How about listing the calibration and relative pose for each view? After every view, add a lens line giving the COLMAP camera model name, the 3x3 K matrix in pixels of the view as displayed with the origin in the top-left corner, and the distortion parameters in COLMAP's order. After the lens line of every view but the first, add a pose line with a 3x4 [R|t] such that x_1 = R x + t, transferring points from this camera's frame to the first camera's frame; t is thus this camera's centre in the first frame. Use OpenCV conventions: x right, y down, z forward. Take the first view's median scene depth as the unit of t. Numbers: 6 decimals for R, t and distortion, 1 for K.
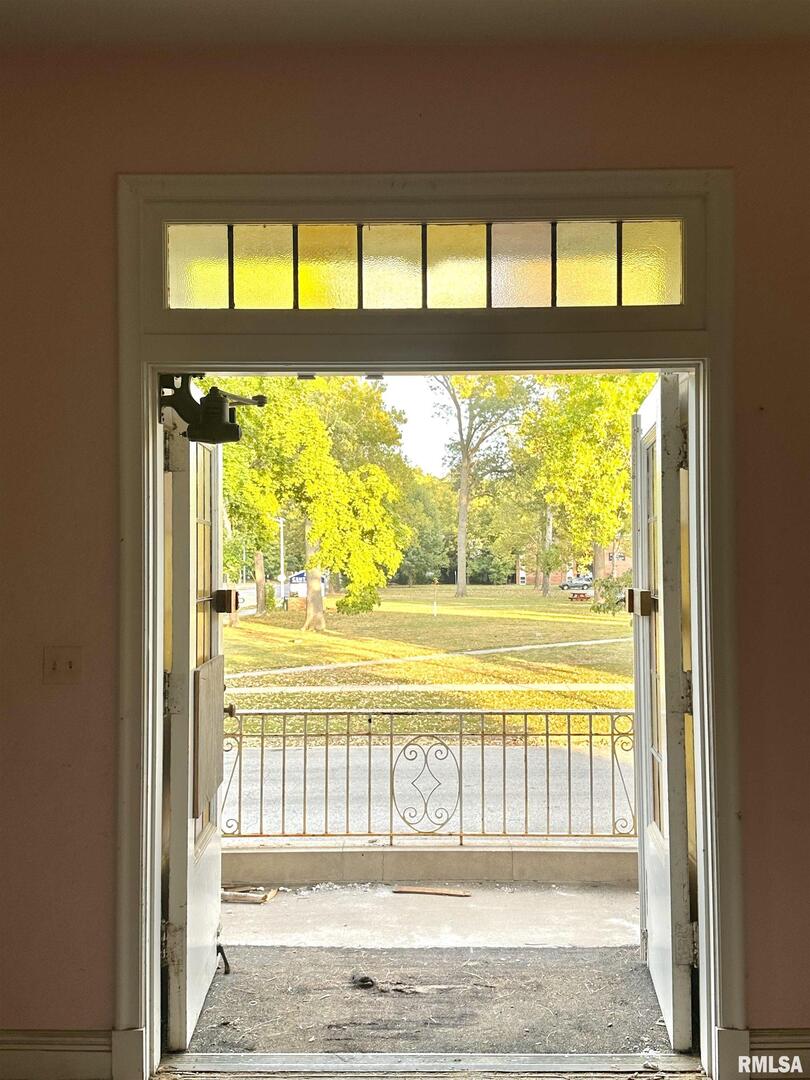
lens RADIAL K [[1109.2, 0, 405.0], [0, 1109.2, 540.0], [0, 0, 1]] dist [0.083876, 0.002537]
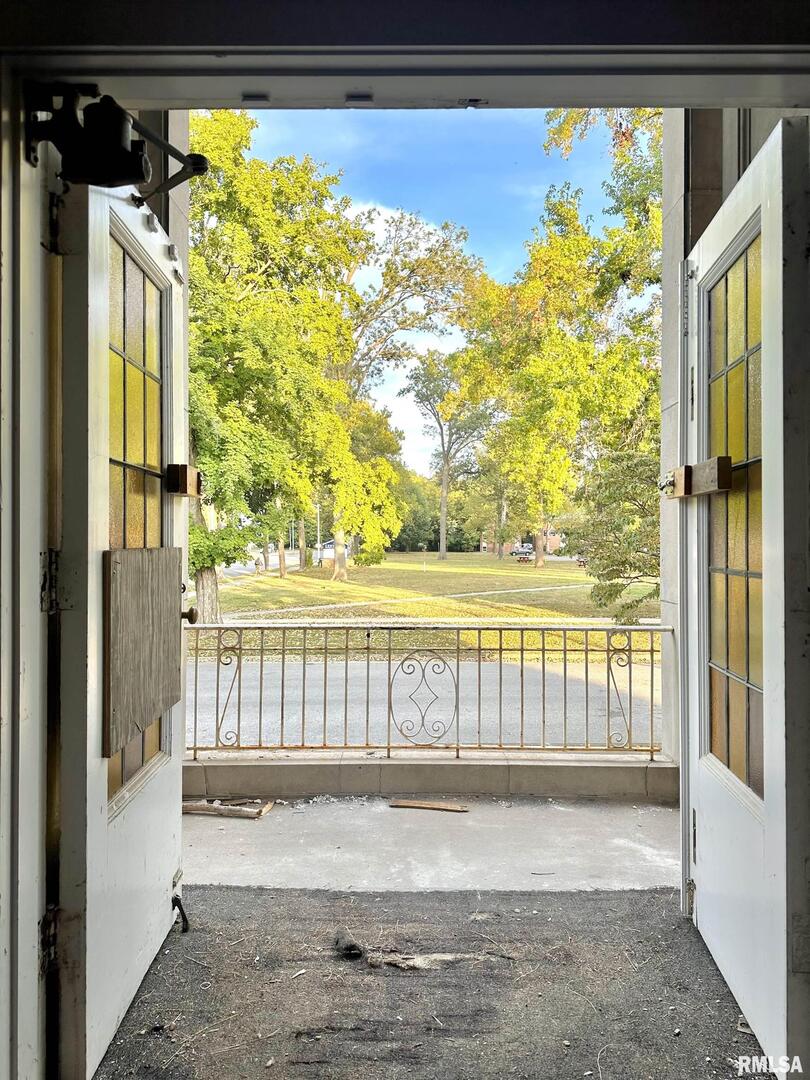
lens RADIAL K [[765.6, 0, 405.0], [0, 765.6, 540.0], [0, 0, 1]] dist [0.063370, -0.089937]
pose [[0.999979, 0.006189, 0.001684, 0.000094], [-0.006230, 0.999658, 0.025387, 0.060333], [-0.001526, -0.025397, 0.999676, 0.318610]]
